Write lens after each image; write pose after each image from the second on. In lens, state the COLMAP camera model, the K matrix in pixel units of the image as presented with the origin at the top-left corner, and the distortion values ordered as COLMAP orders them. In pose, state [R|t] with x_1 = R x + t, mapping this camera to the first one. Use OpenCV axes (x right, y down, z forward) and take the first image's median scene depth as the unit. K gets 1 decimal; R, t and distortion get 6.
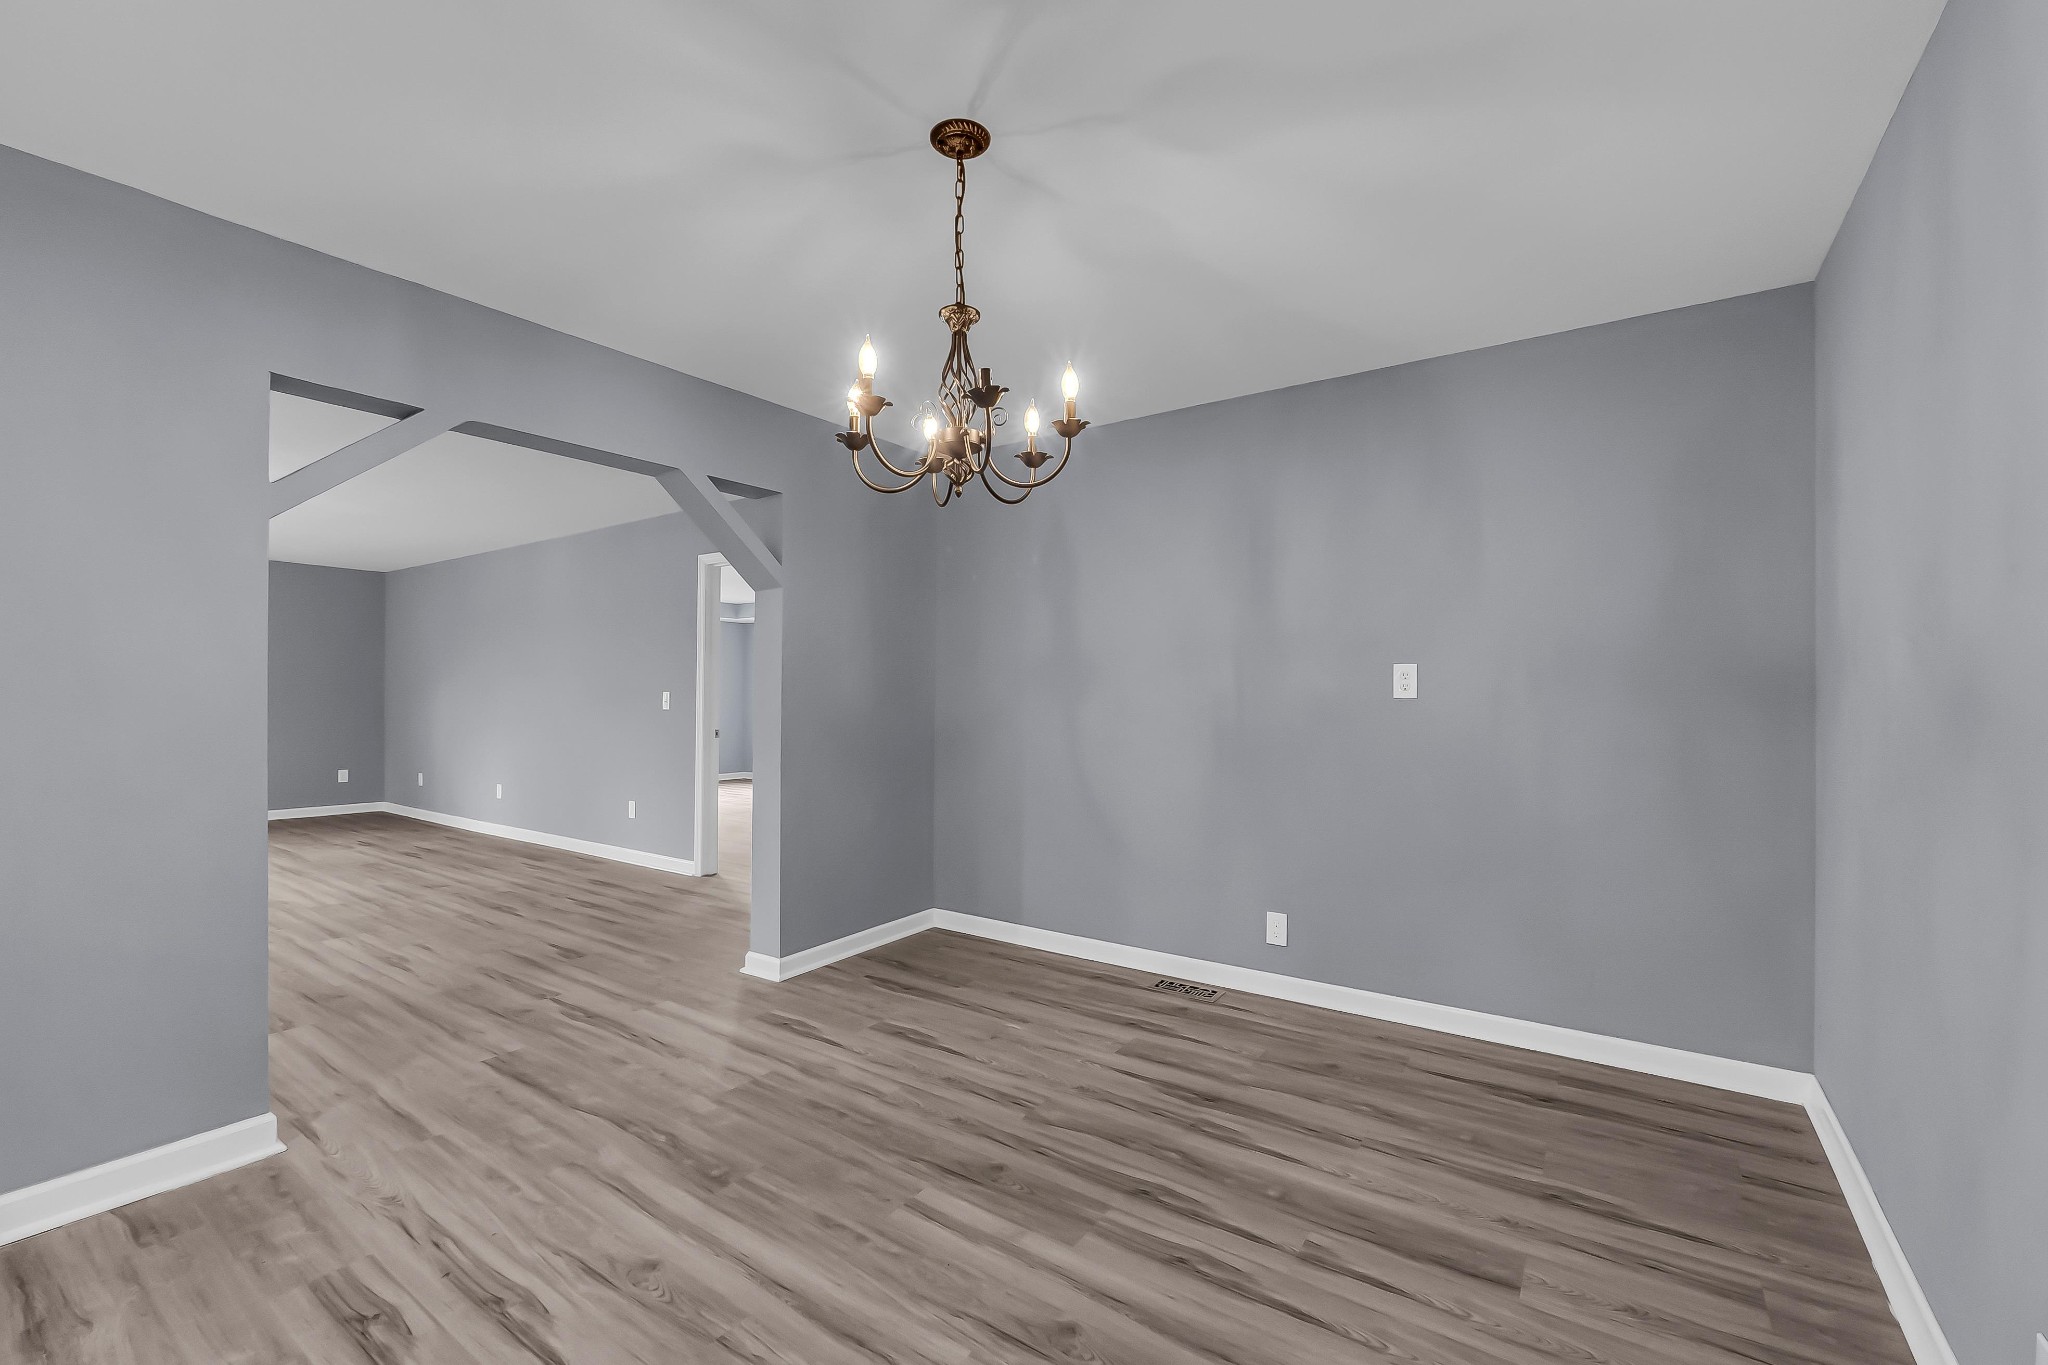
lens RADIAL K [[853.5, 0, 1014.3], [0, 853.5, 680.7], [0, 0, 1]] dist [-0.002113, -0.000061]
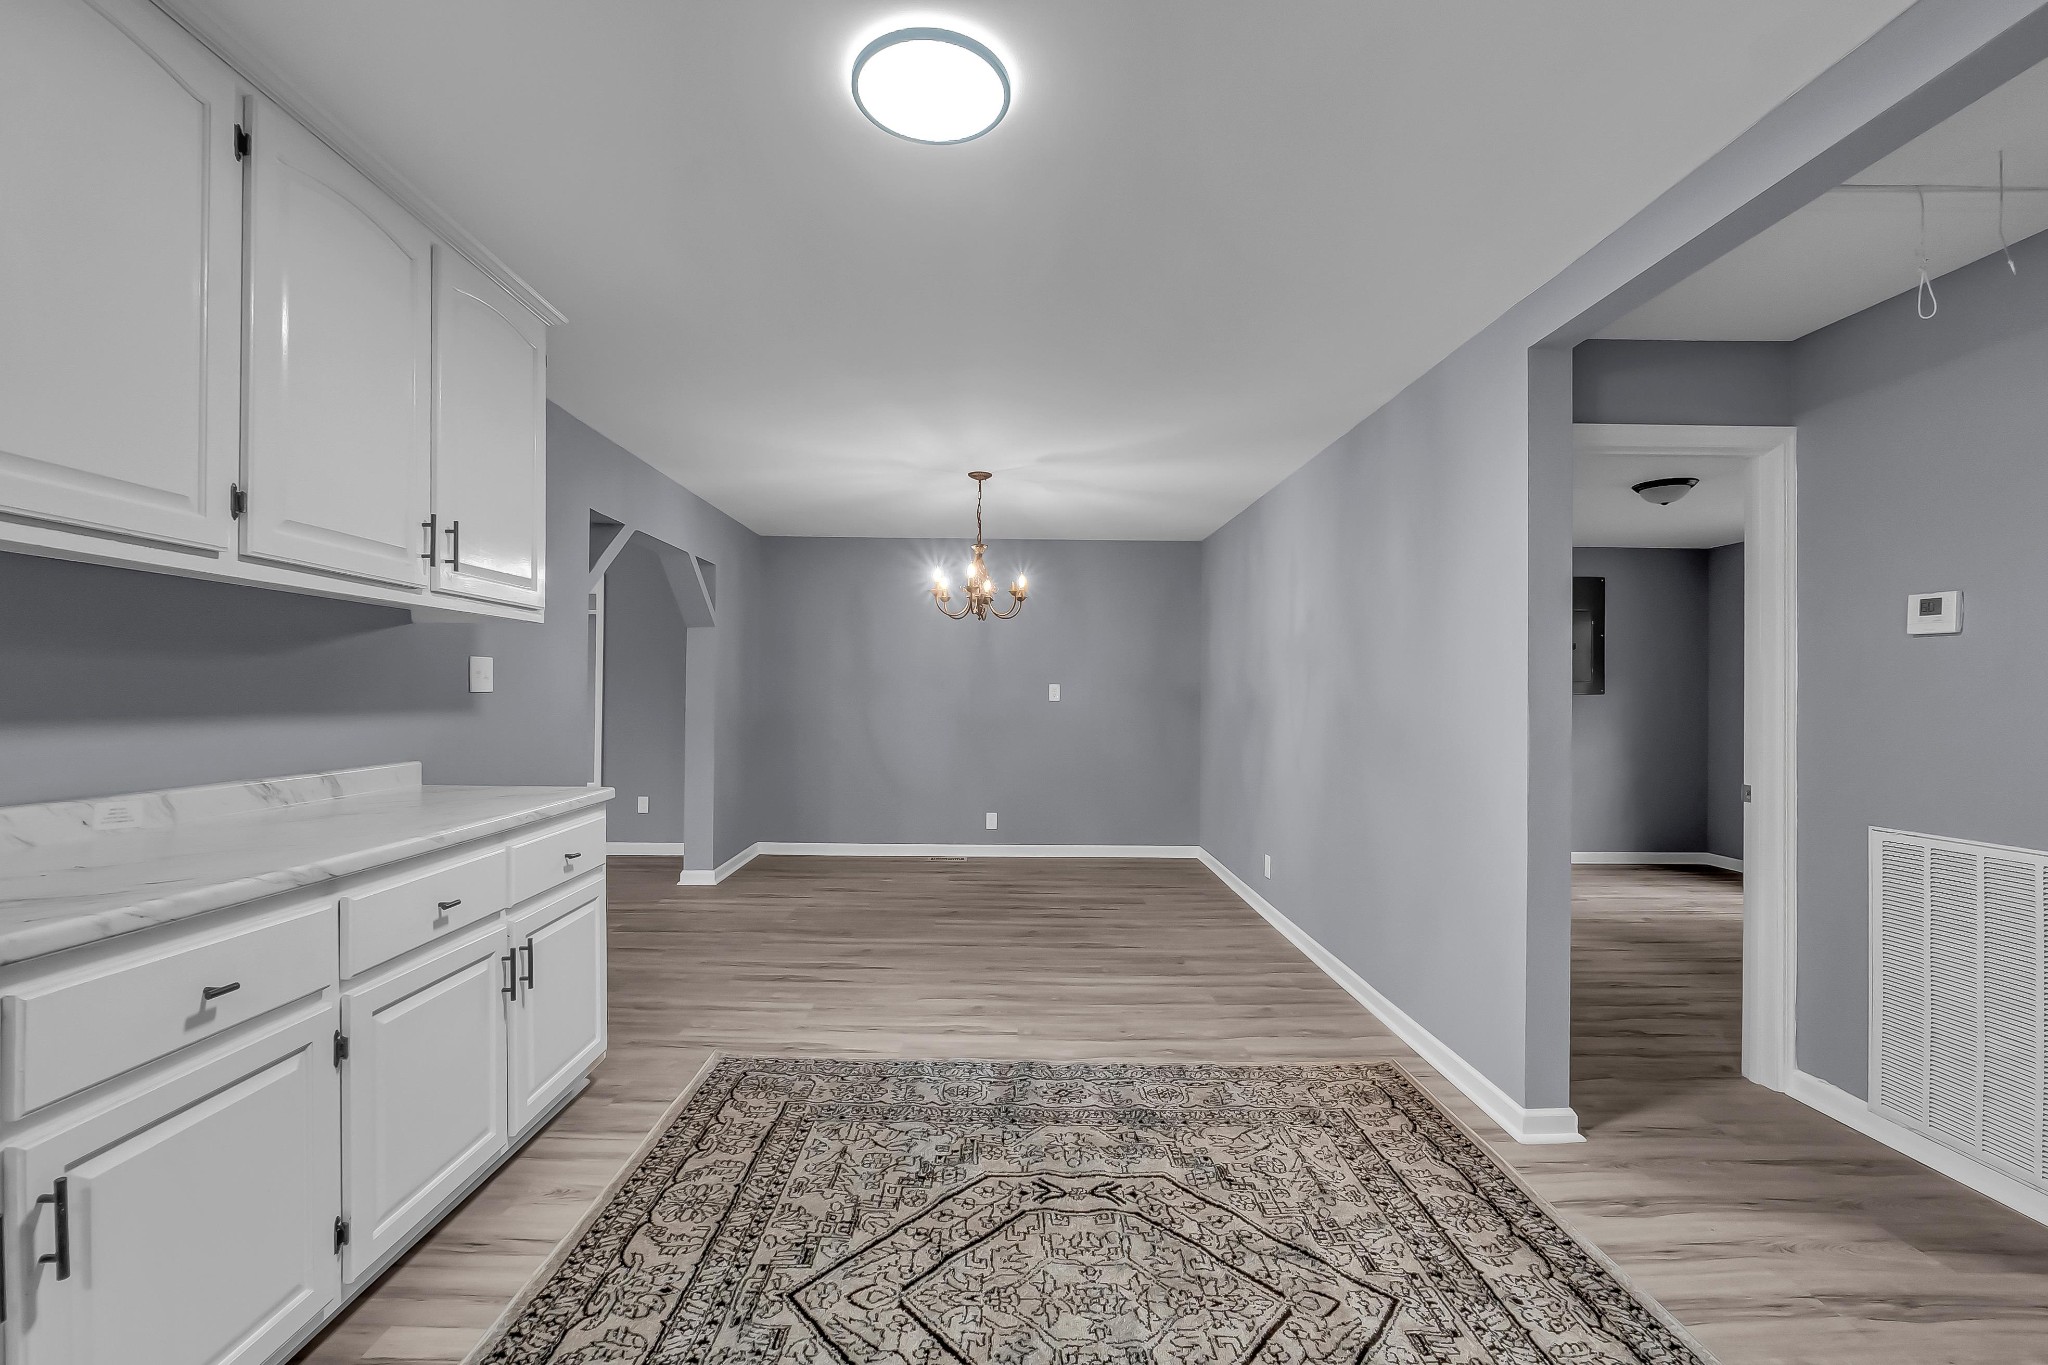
lens RADIAL K [[853.5, 0, 1000.4], [0, 853.5, 684.7], [0, 0, 1]] dist [-0.002113, -0.000061]
pose [[0.817028, 0.011875, 0.576476, -0.840045], [-0.017011, 0.999849, 0.003513, -0.023328], [-0.576348, -0.012677, 0.817106, -0.613247]]
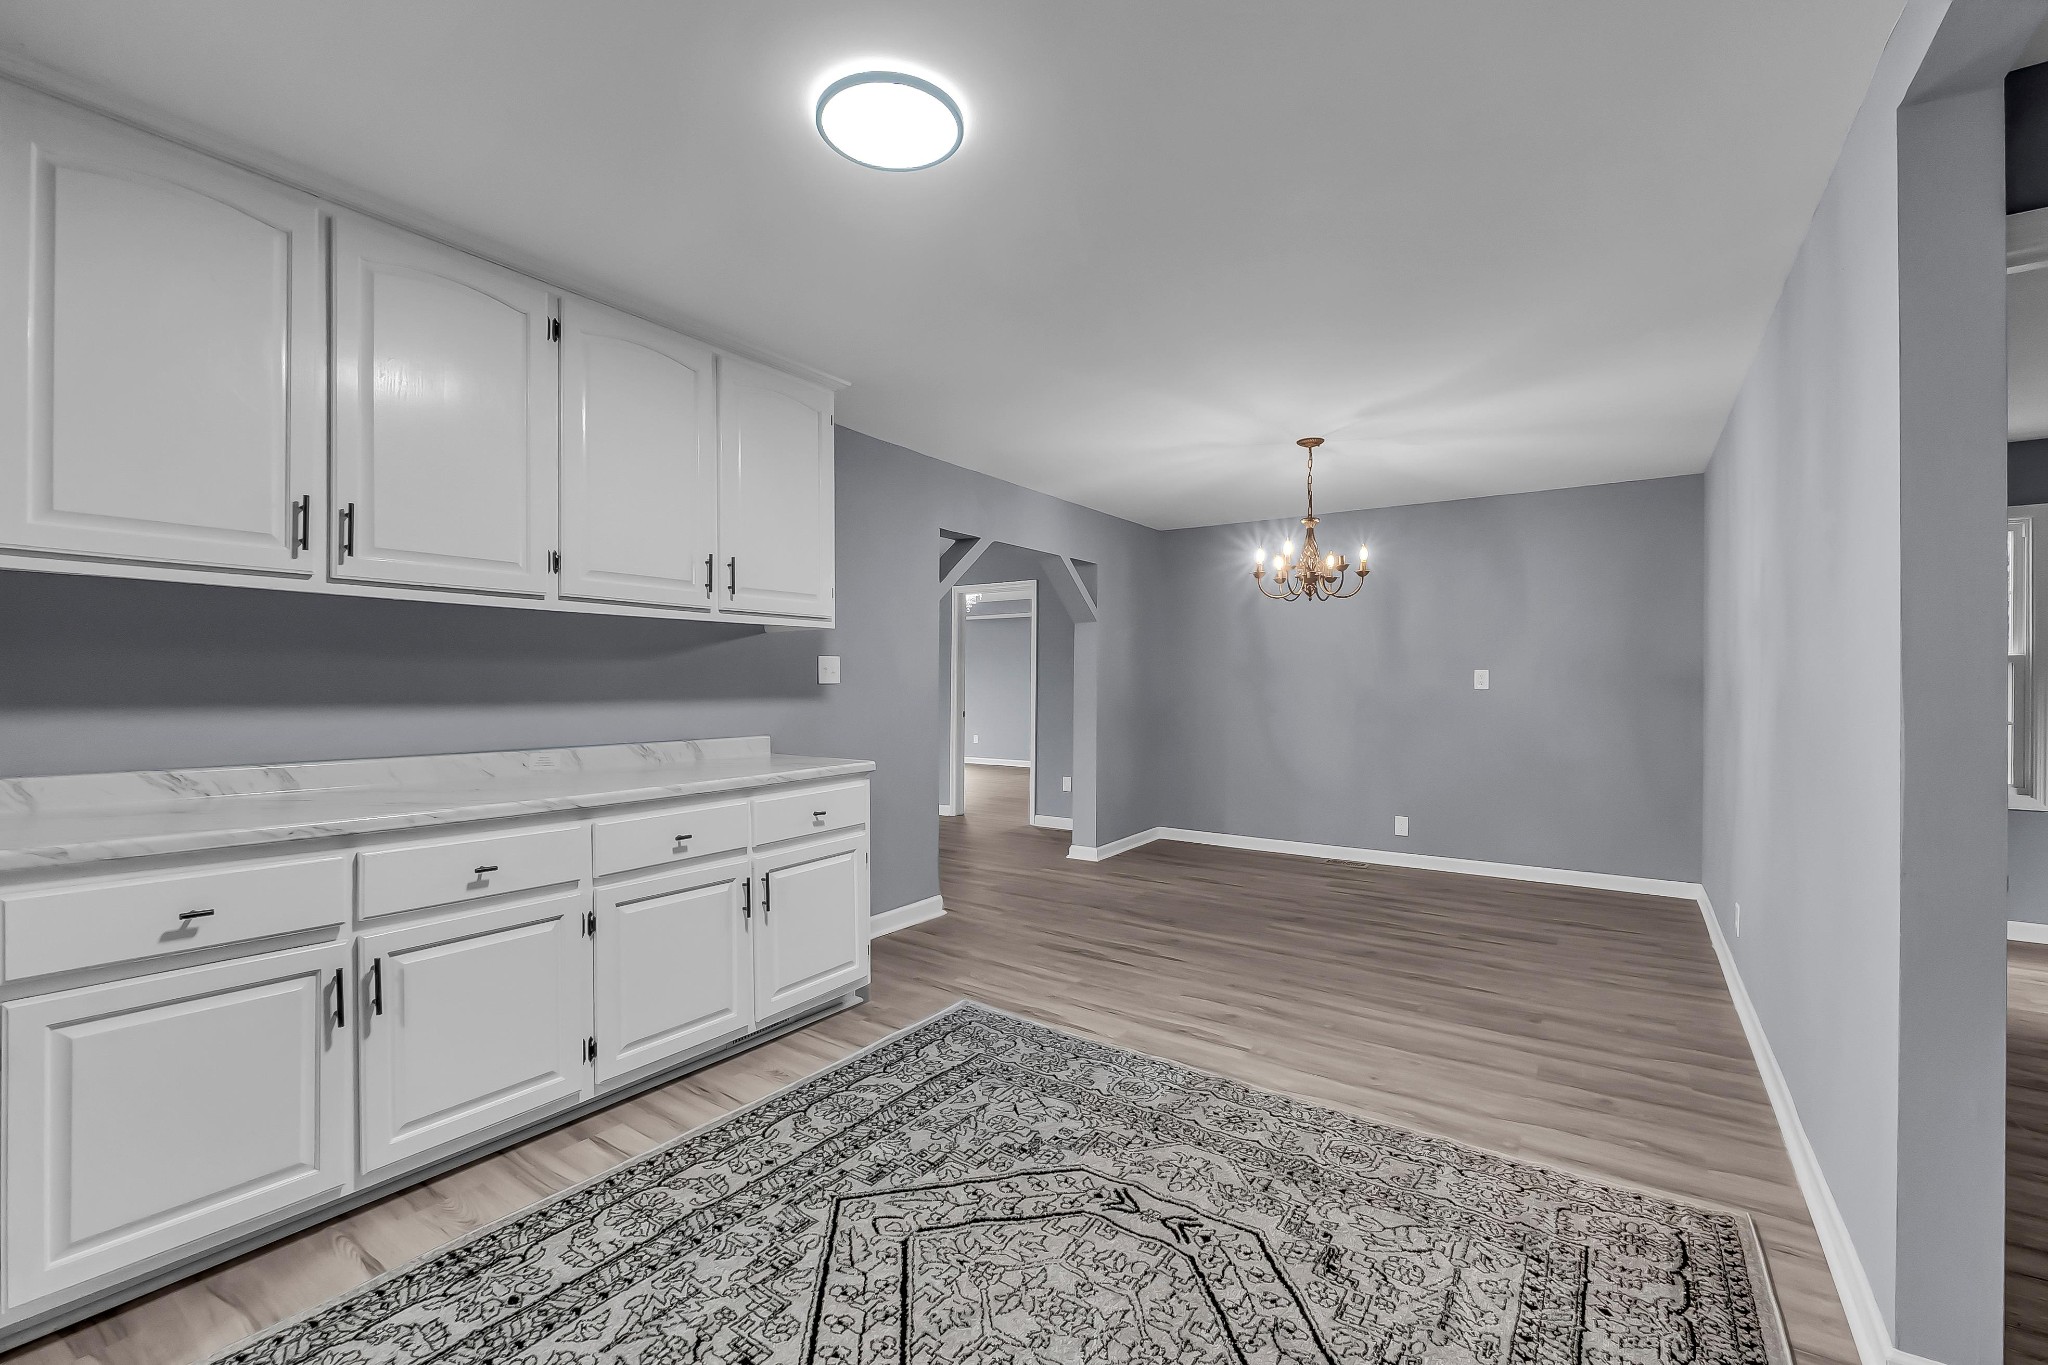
lens RADIAL K [[853.5, 0, 1017.0], [0, 853.5, 679.1], [0, 0, 1]] dist [-0.002113, -0.000061]
pose [[0.999987, -0.000870, 0.004990, -0.494348], [0.000802, 0.999906, 0.013657, -0.025157], [-0.005001, -0.013653, 0.999894, -0.728035]]
